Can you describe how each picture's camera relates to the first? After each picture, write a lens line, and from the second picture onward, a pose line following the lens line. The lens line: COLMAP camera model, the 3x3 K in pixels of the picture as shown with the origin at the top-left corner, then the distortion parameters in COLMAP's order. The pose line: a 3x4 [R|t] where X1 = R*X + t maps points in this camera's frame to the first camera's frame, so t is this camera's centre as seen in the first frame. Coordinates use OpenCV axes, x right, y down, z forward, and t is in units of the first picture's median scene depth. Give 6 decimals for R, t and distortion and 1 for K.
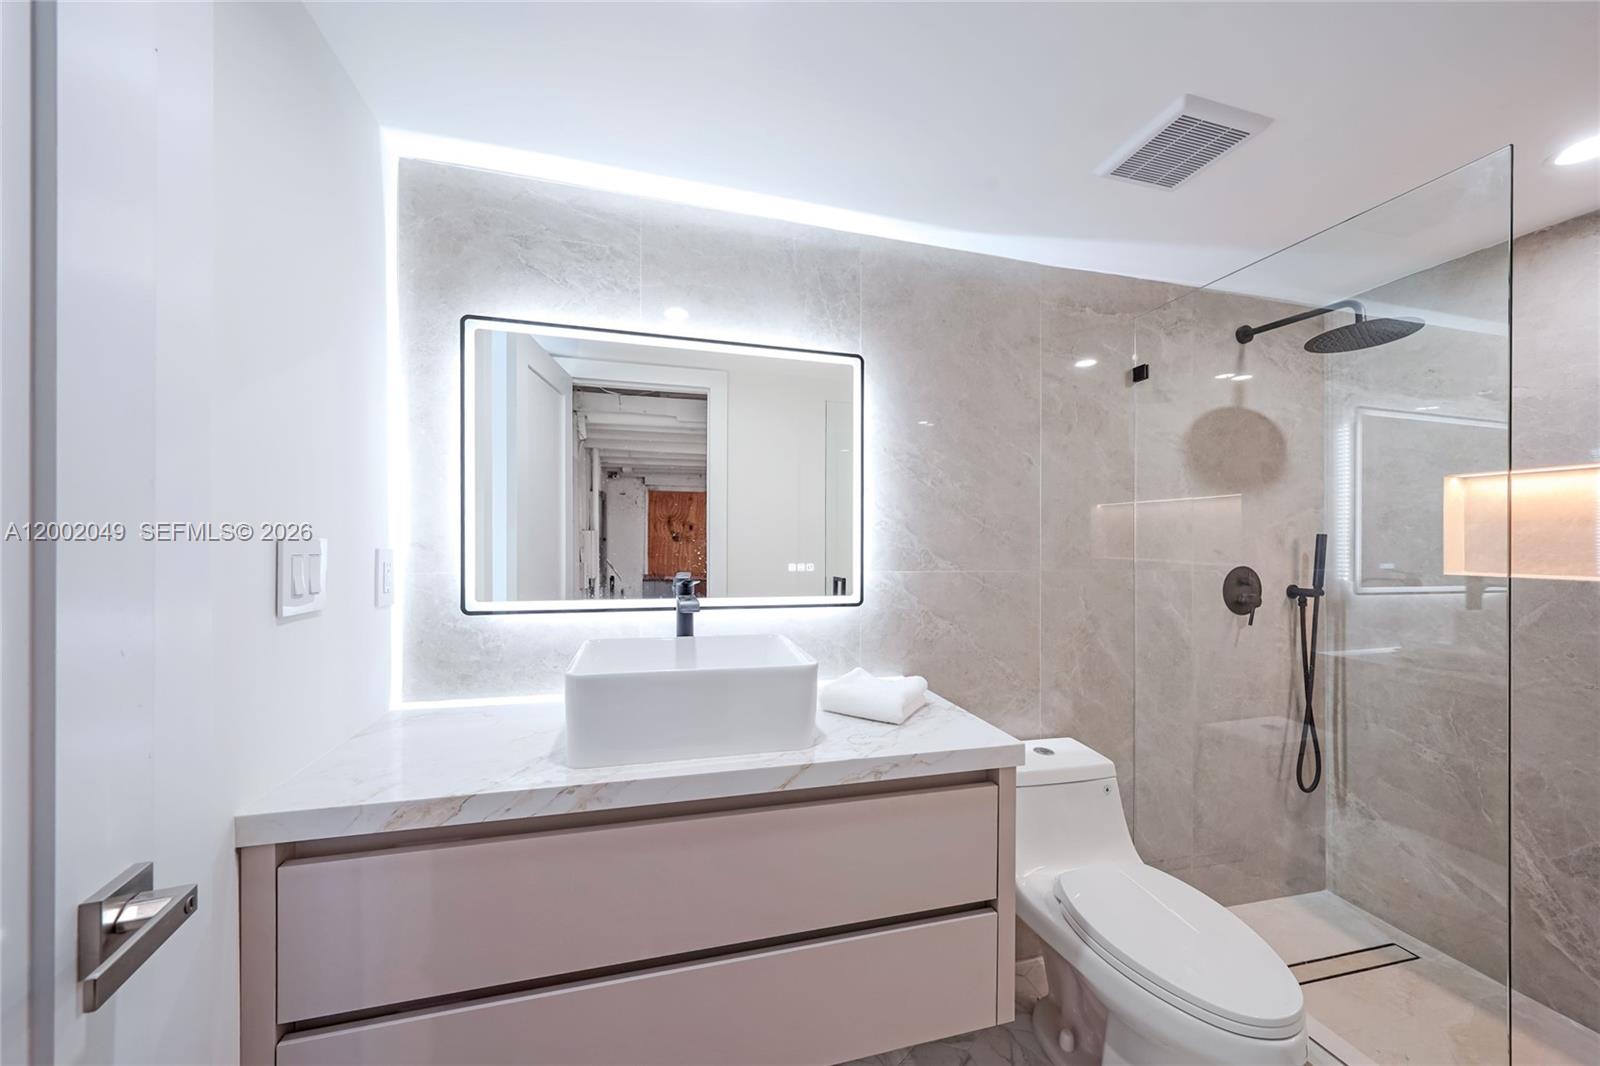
lens RADIAL K [[559.5, 0, 801.7], [0, 559.5, 539.3], [0, 0, 1]] dist [0.011603, 0.000161]
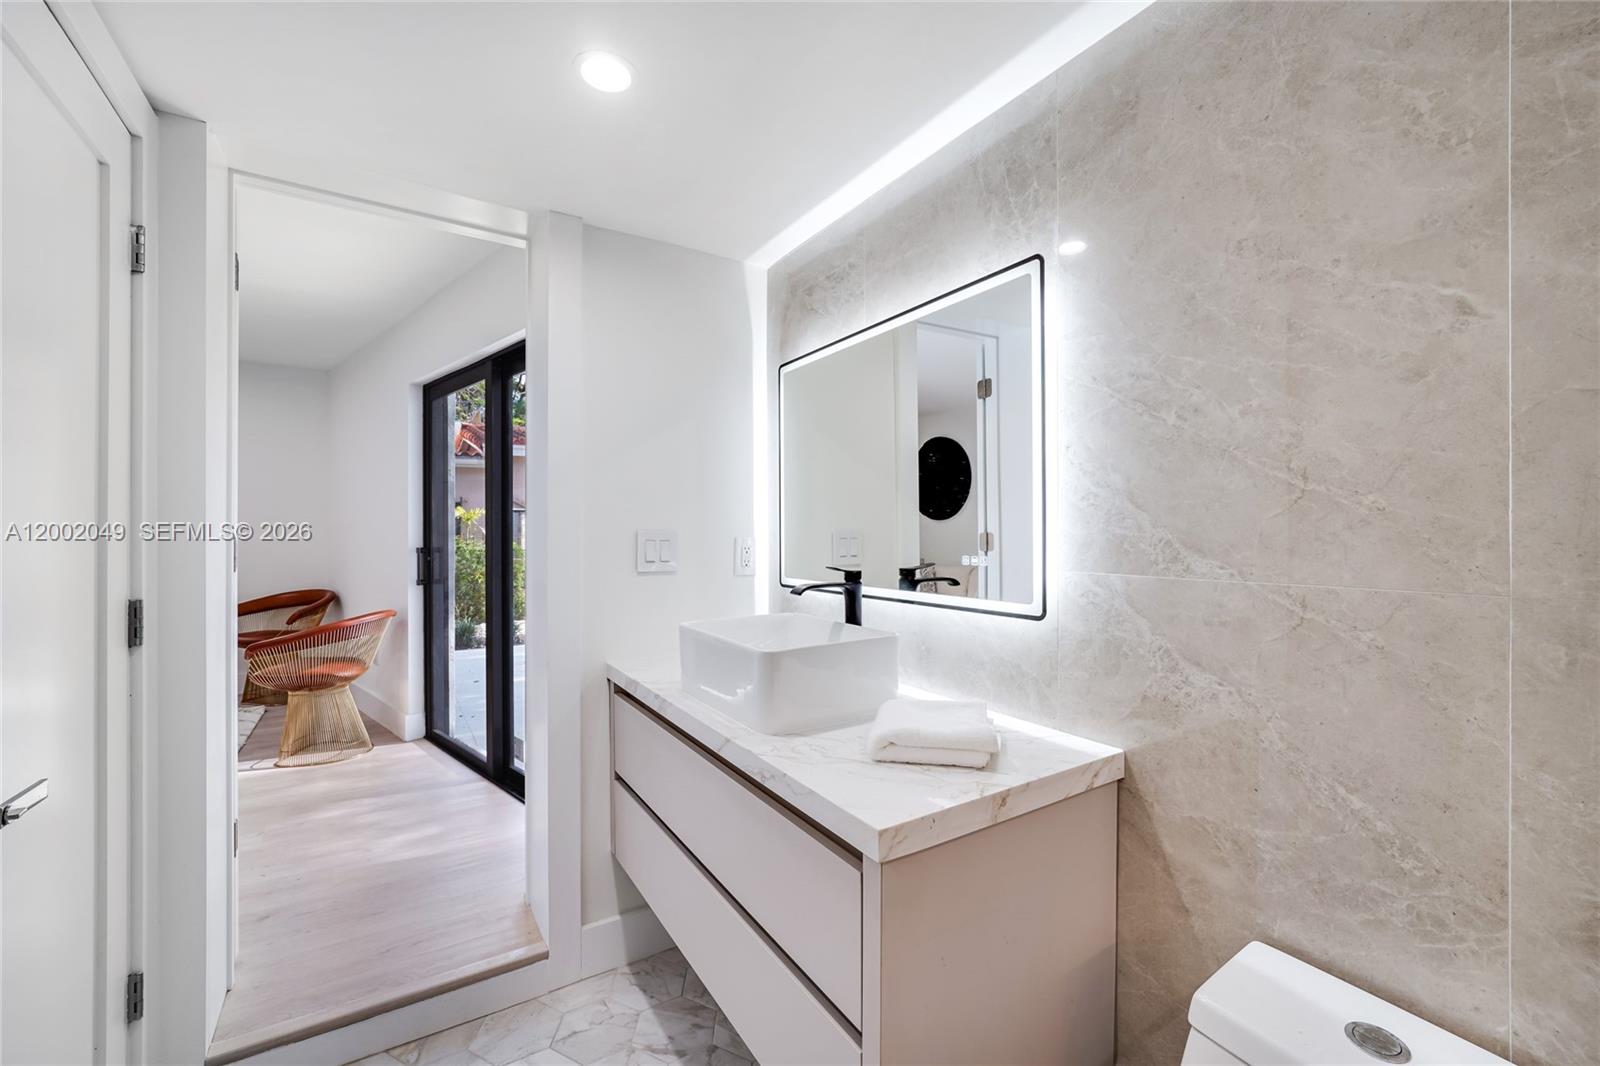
lens RADIAL K [[649.5, 0, 801.4], [0, 649.5, 533.4], [0, 0, 1]] dist [0.003006, 0.000365]
pose [[0.306619, -0.011778, -0.951759, 0.744999], [0.005005, 0.999930, -0.010762, 0.019352], [0.951819, -0.001464, 0.306656, 0.466943]]
